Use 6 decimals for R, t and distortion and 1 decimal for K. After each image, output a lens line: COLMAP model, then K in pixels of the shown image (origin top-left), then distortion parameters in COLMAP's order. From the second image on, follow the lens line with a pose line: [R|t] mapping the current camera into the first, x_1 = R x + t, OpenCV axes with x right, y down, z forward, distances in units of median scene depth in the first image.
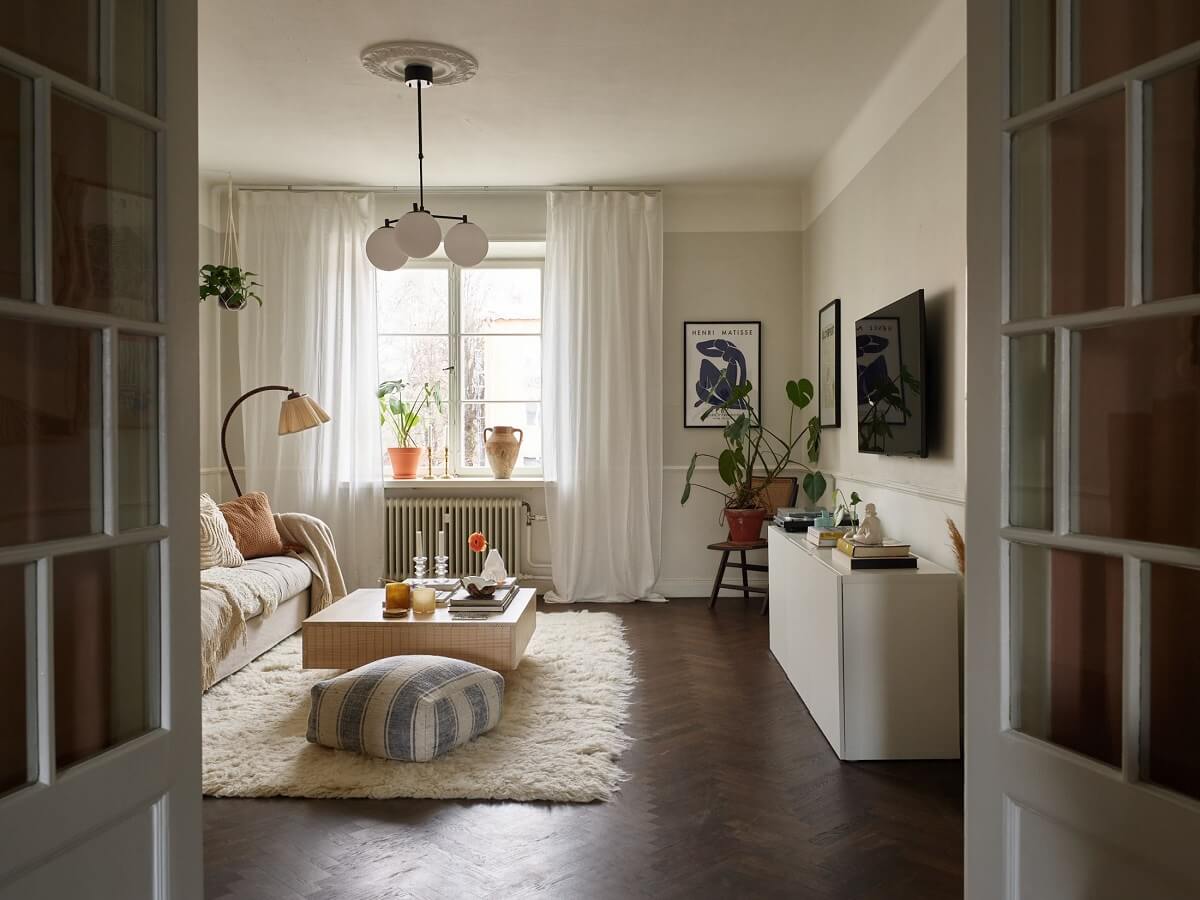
lens RADIAL K [[1024.1, 0, 625.9], [0, 1024.1, 451.3], [0, 0, 1]] dist [-0.007318, -0.021496]
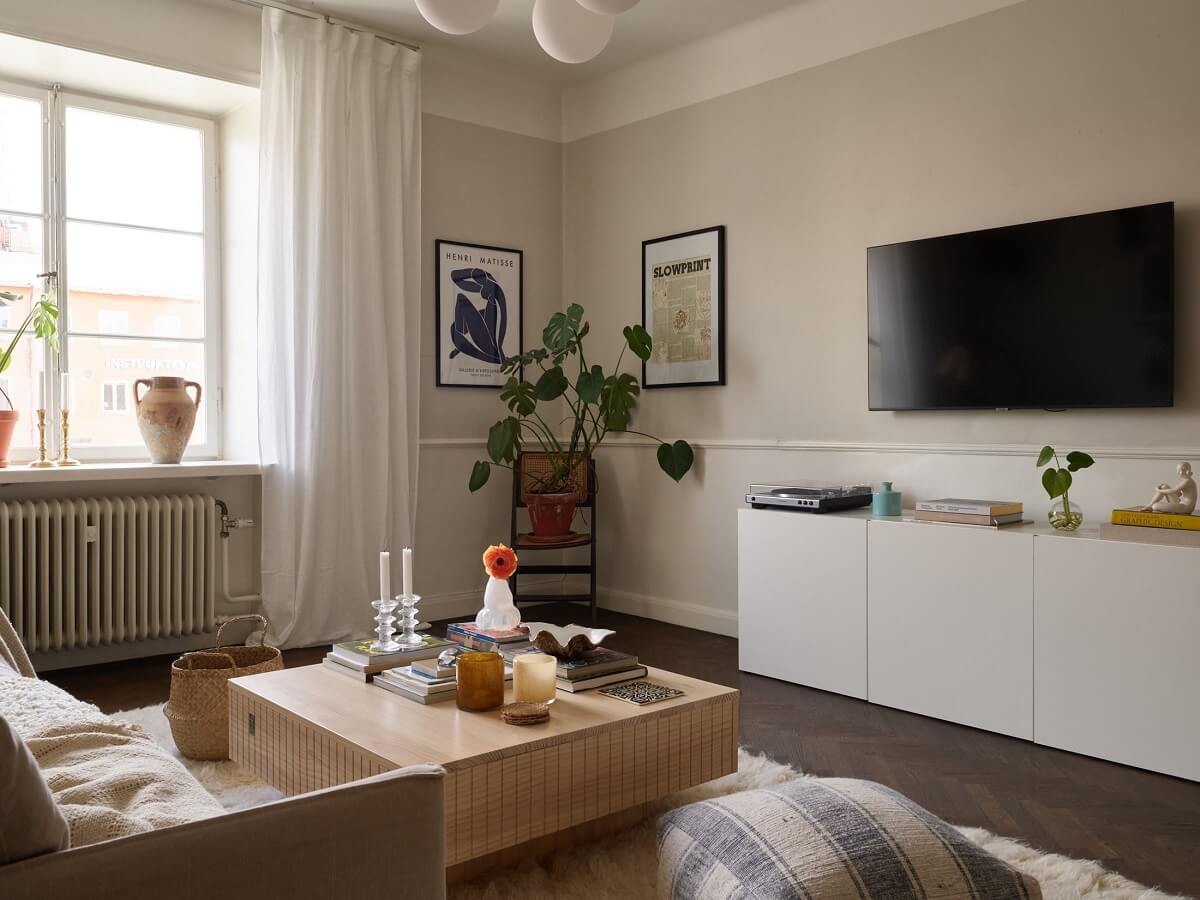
lens RADIAL K [[1024.1, 0, 625.9], [0, 1024.1, 451.3], [0, 0, 1]] dist [-0.007318, -0.021496]
pose [[0.744694, -0.016903, 0.667192, -0.327317], [0.011456, 0.999856, 0.012544, 0.015313], [-0.667307, -0.001698, 0.744781, 0.372798]]
